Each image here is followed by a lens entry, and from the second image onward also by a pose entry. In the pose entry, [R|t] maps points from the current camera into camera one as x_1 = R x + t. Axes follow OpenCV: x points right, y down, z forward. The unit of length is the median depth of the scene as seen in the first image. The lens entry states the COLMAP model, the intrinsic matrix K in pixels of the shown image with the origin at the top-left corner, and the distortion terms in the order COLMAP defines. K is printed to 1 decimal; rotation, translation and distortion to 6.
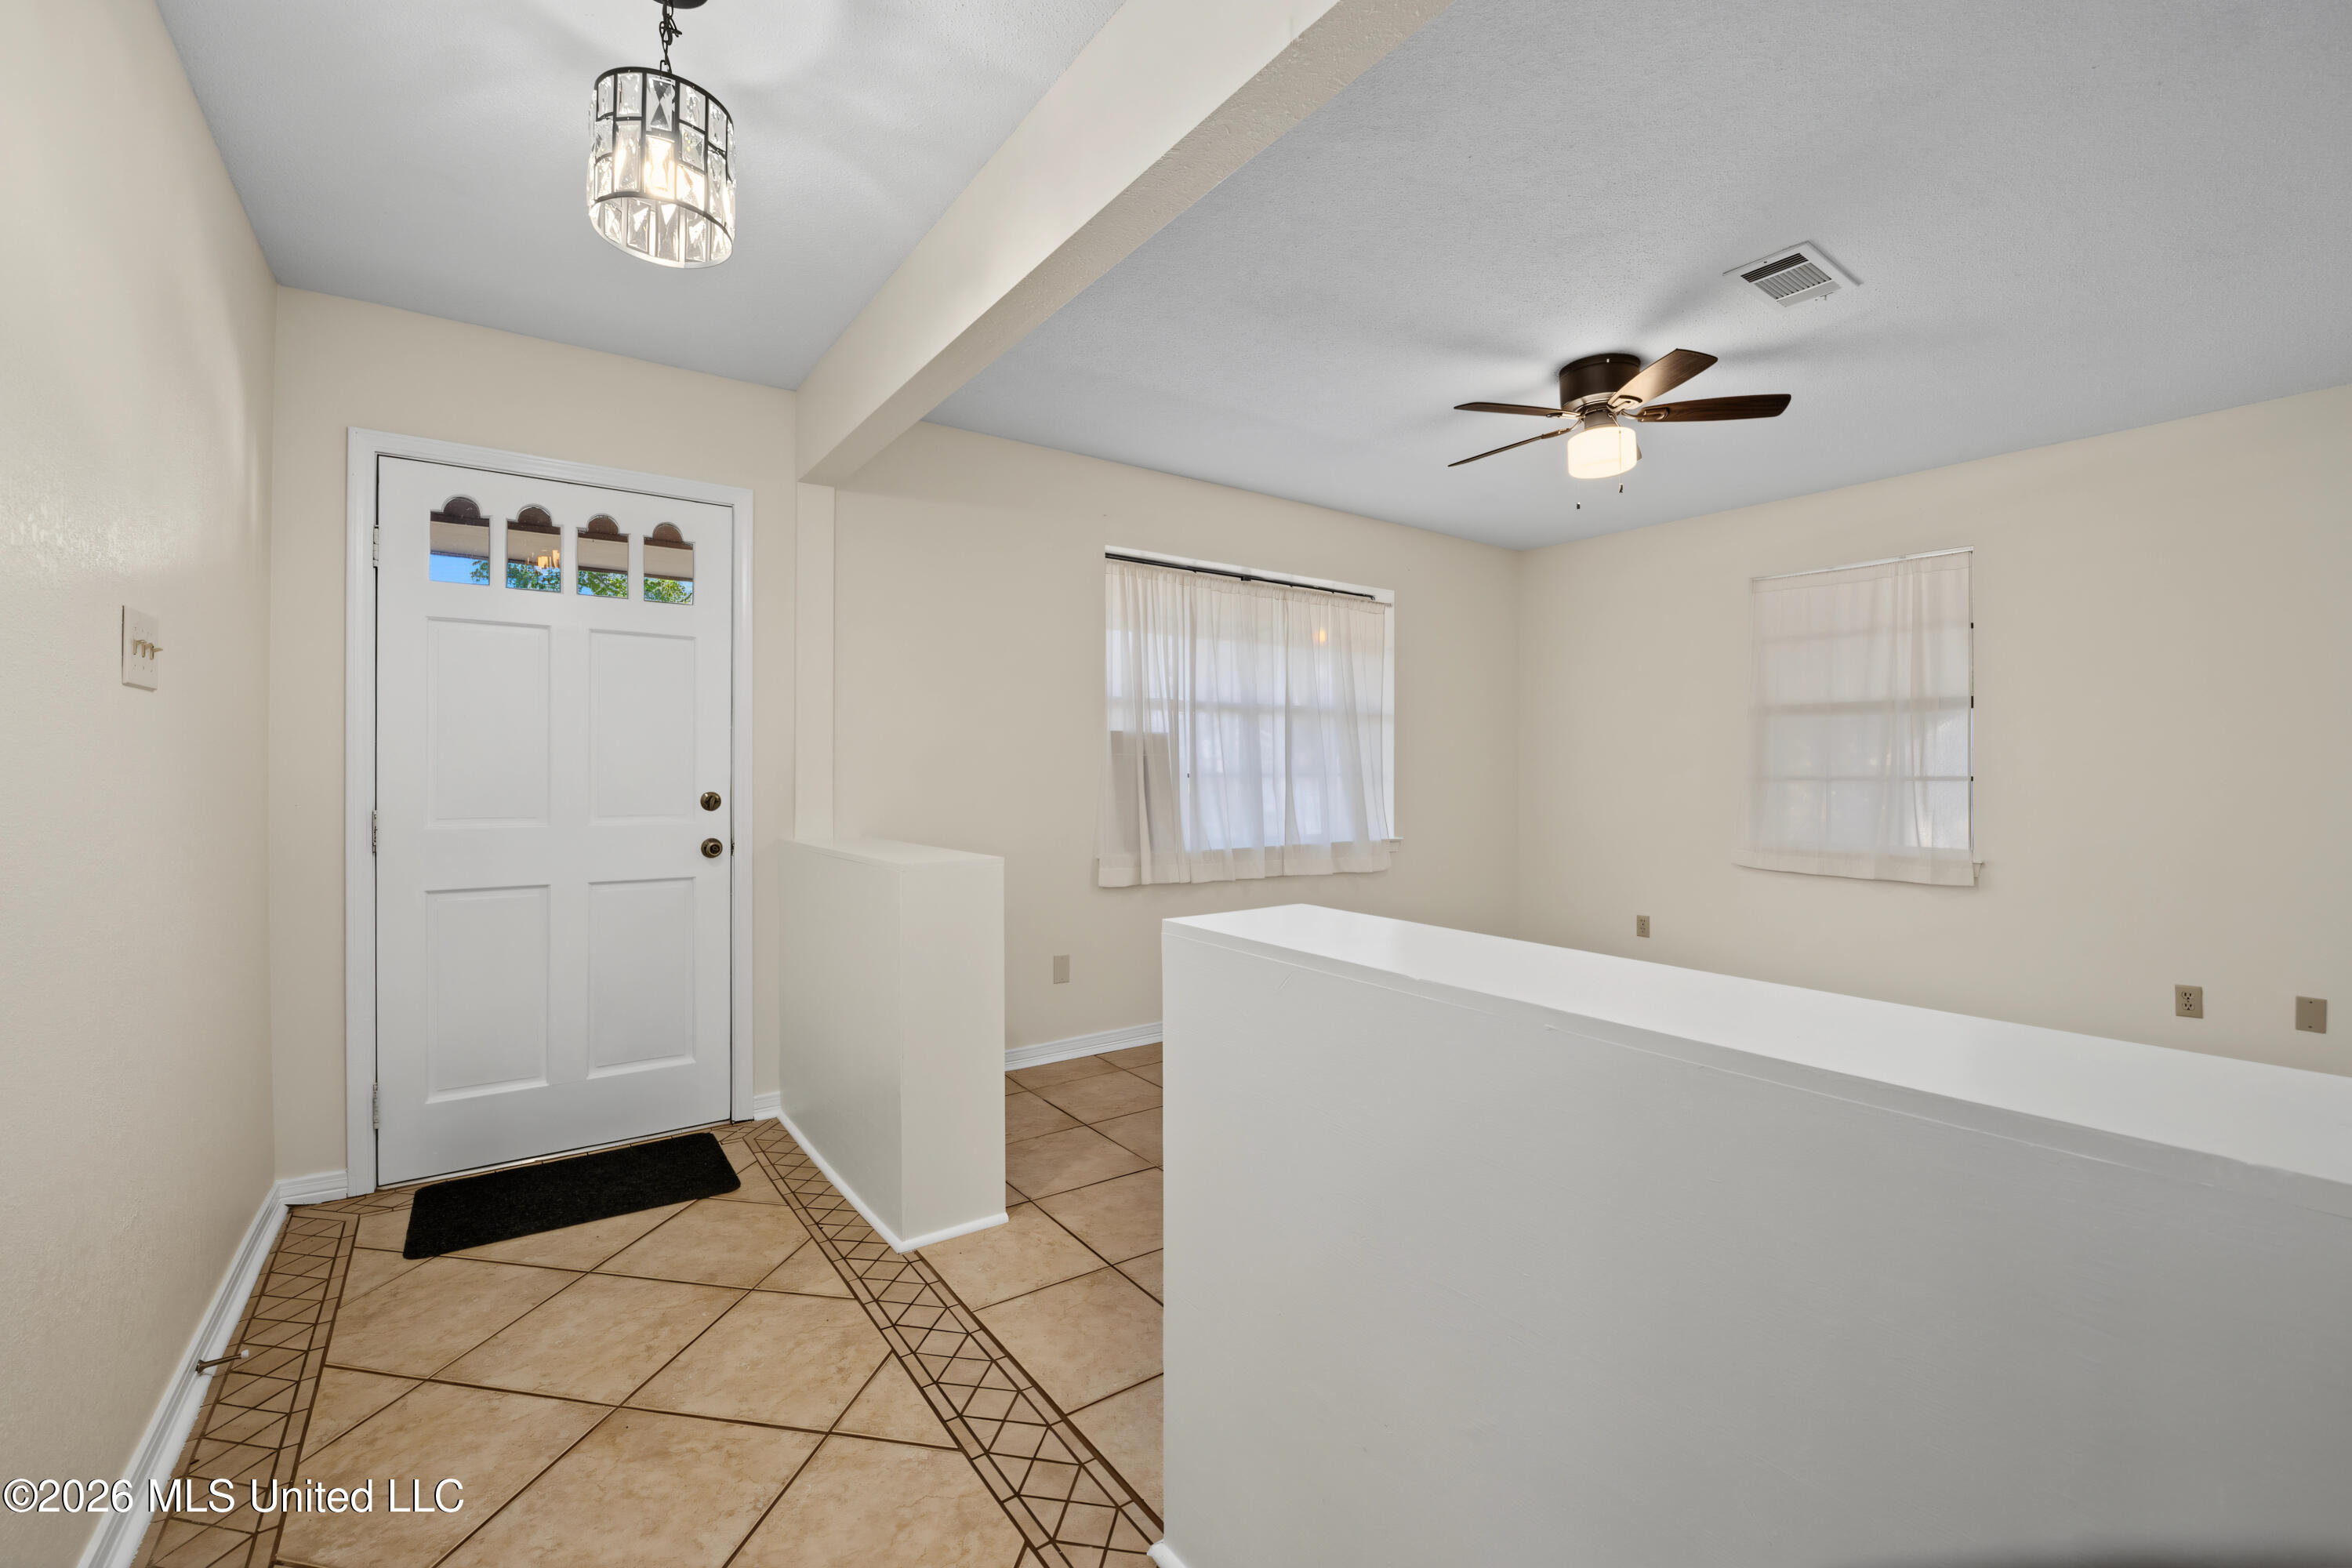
lens RADIAL K [[1029.1, 0, 1180.2], [0, 1029.1, 737.9], [0, 0, 1]] dist [-0.006349, -0.005399]
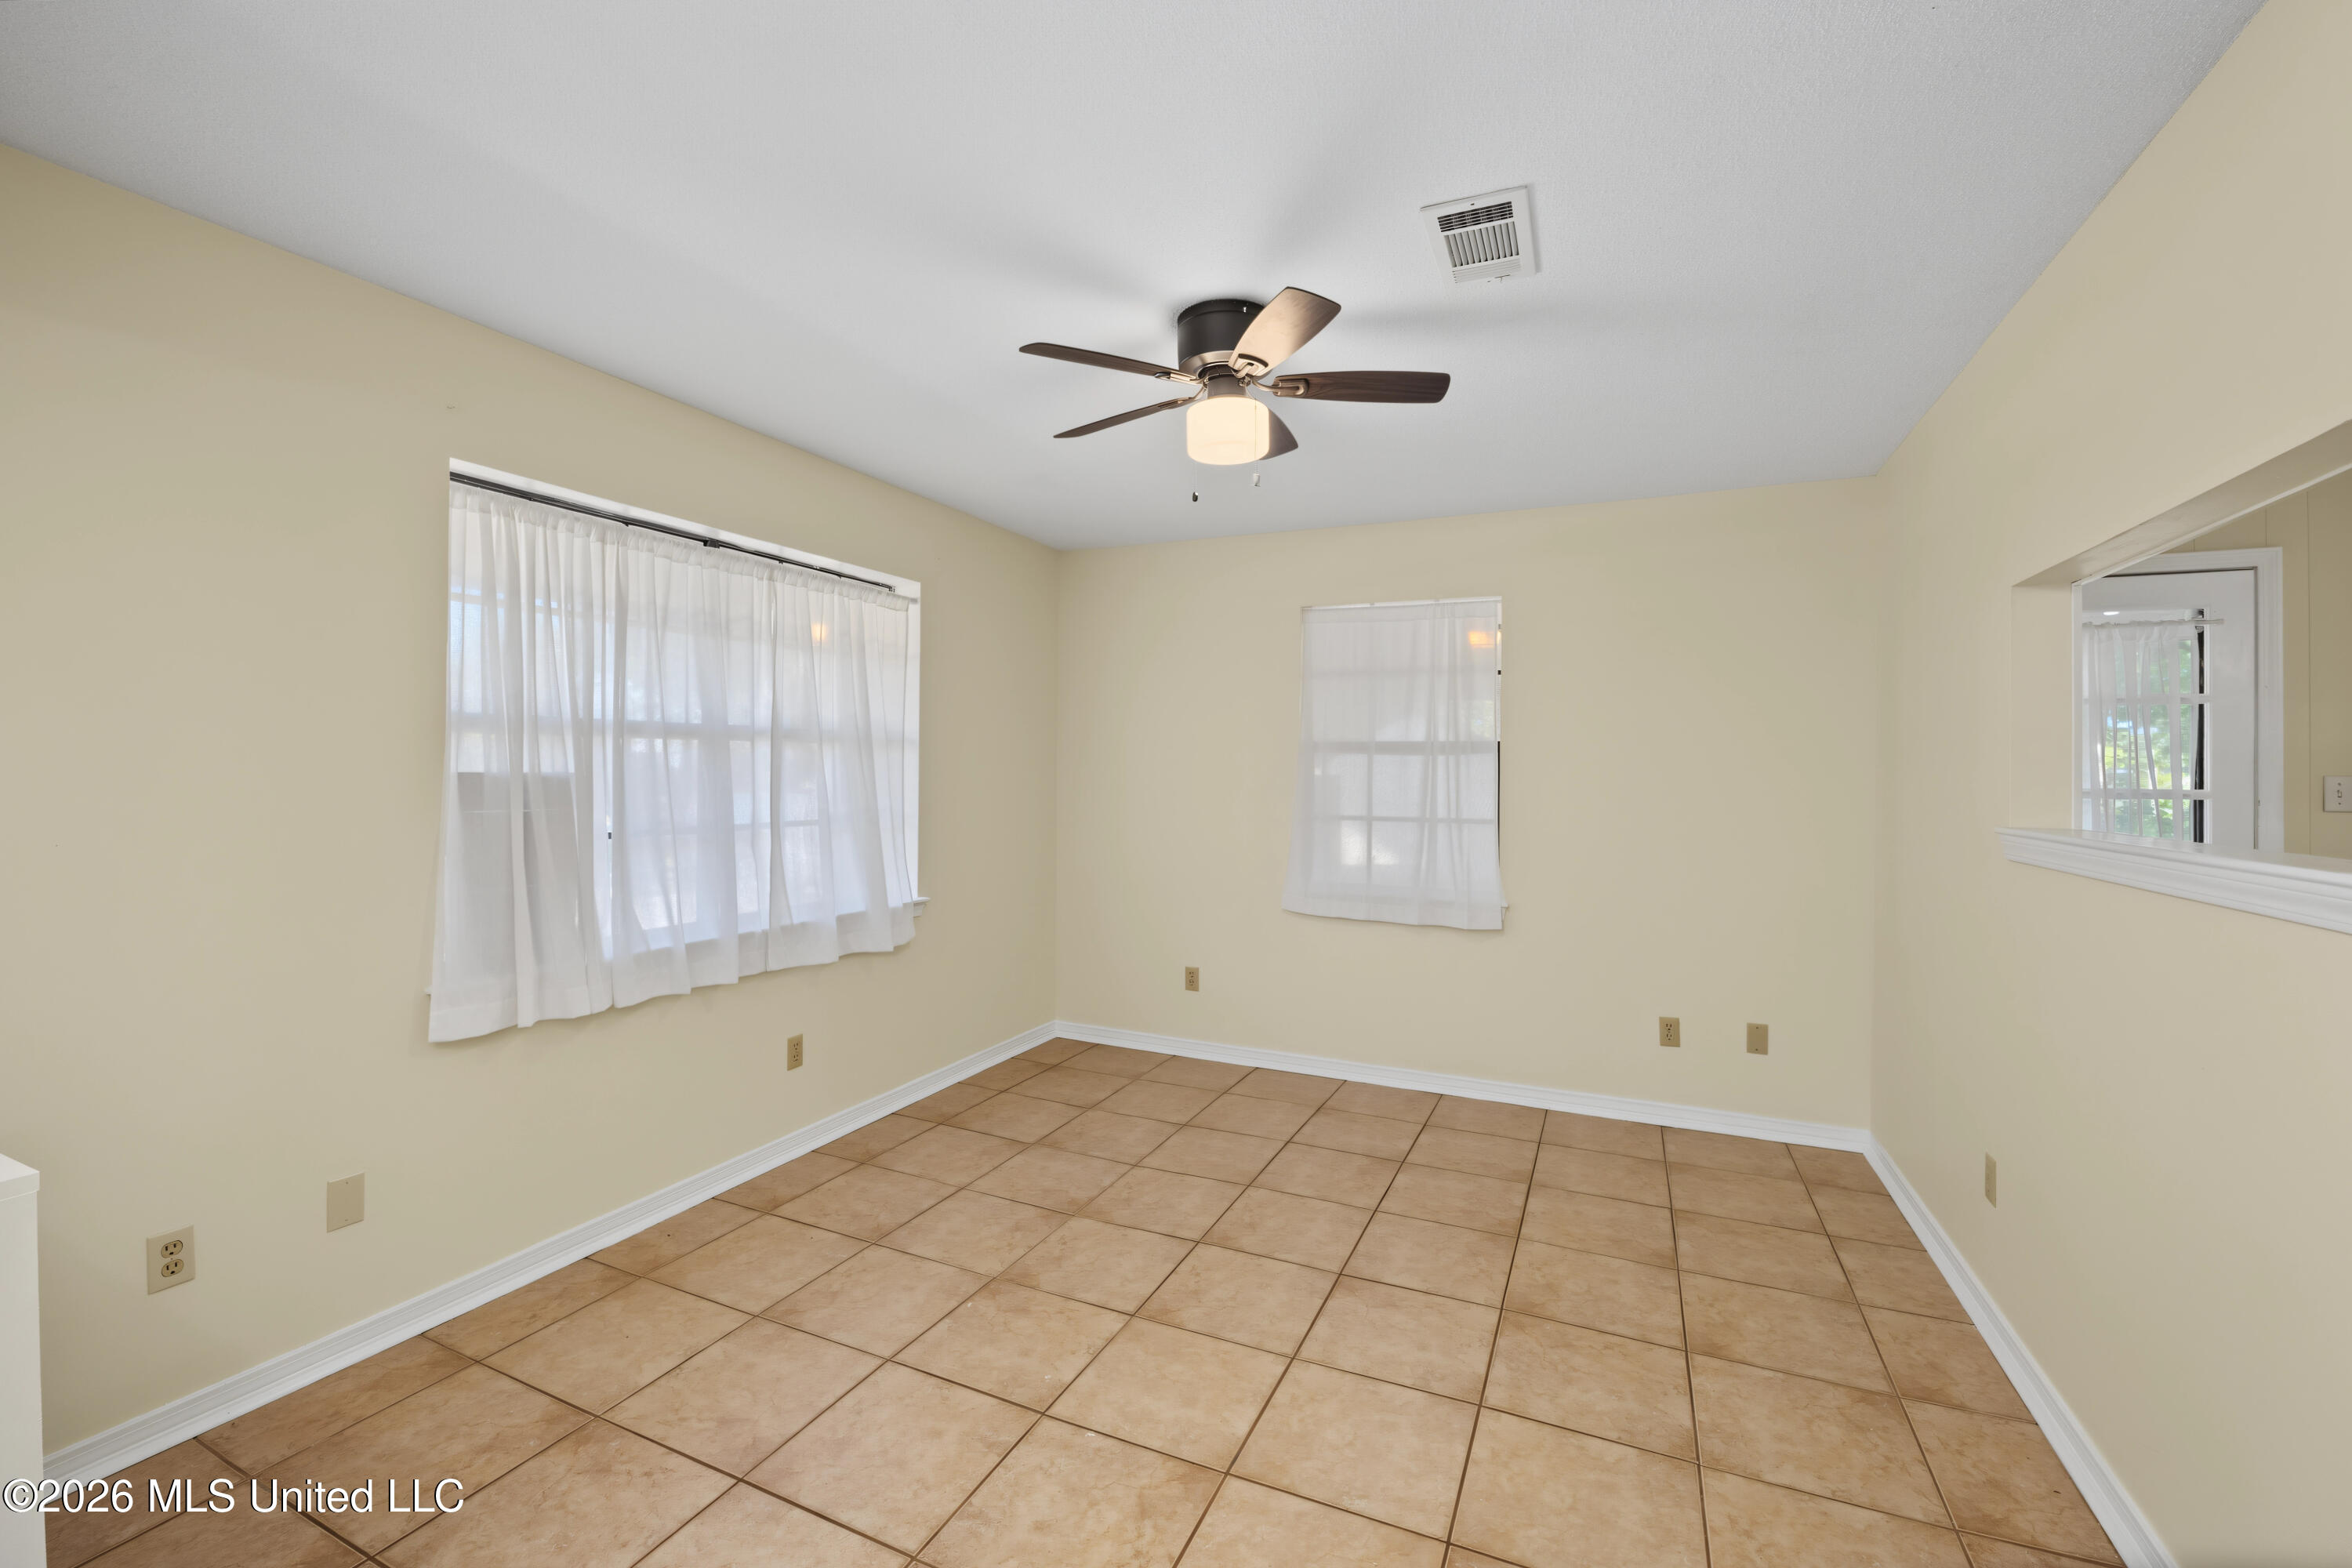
lens RADIAL K [[953.3, 0, 1198.7], [0, 953.3, 765.8], [0, 0, 1]] dist [-0.016132, -0.000177]
pose [[0.860978, 0.004197, 0.508624, 0.023232], [-0.025813, 0.999038, 0.035451, -0.038799], [-0.507986, -0.043652, 0.860258, 0.292873]]
